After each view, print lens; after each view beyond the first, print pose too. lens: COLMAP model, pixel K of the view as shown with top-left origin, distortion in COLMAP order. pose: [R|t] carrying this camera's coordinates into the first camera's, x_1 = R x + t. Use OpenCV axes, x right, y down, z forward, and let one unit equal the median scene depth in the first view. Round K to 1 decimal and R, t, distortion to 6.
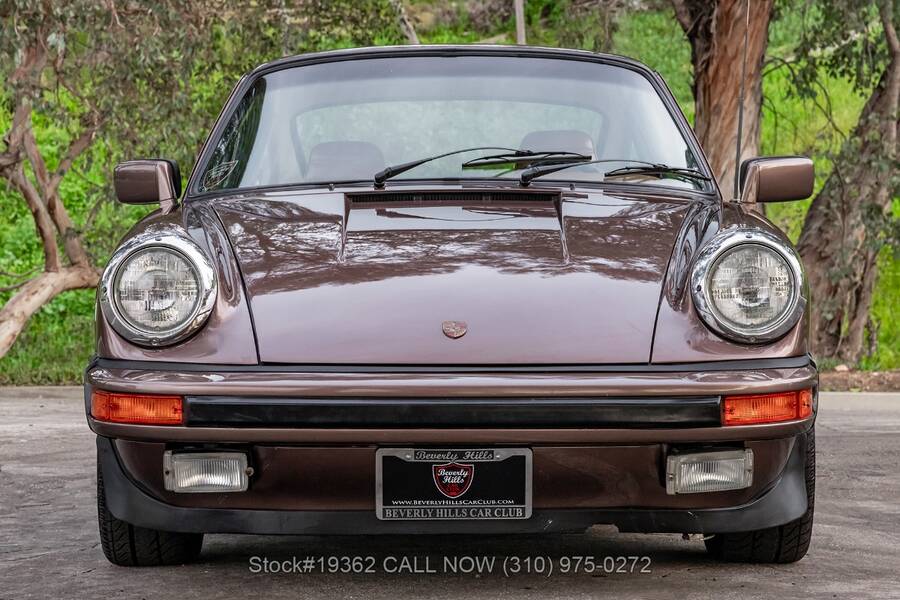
lens RADIAL K [[2689.2, 0, 450.0], [0, 2689.2, 300.0], [0, 0, 1]] dist [0.660151, 0.265539]
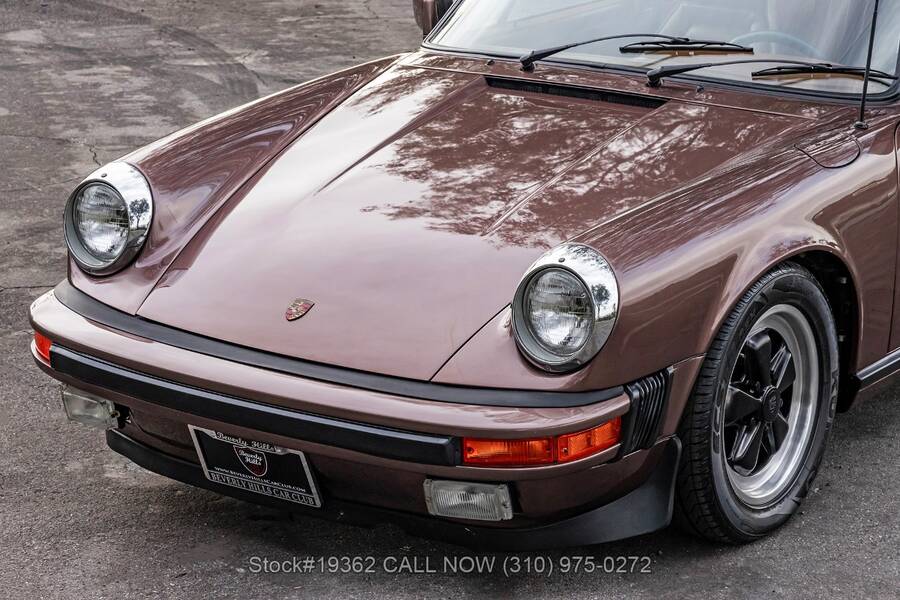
lens RADIAL K [[2689.2, 0, 450.0], [0, 2689.2, 300.0], [0, 0, 1]] dist [0.660151, 0.265539]
pose [[0.807578, 0.159624, -0.567747, 0.641969], [-0.011744, 0.966837, 0.255124, -0.259345], [0.589643, -0.199365, 0.782671, 0.237857]]
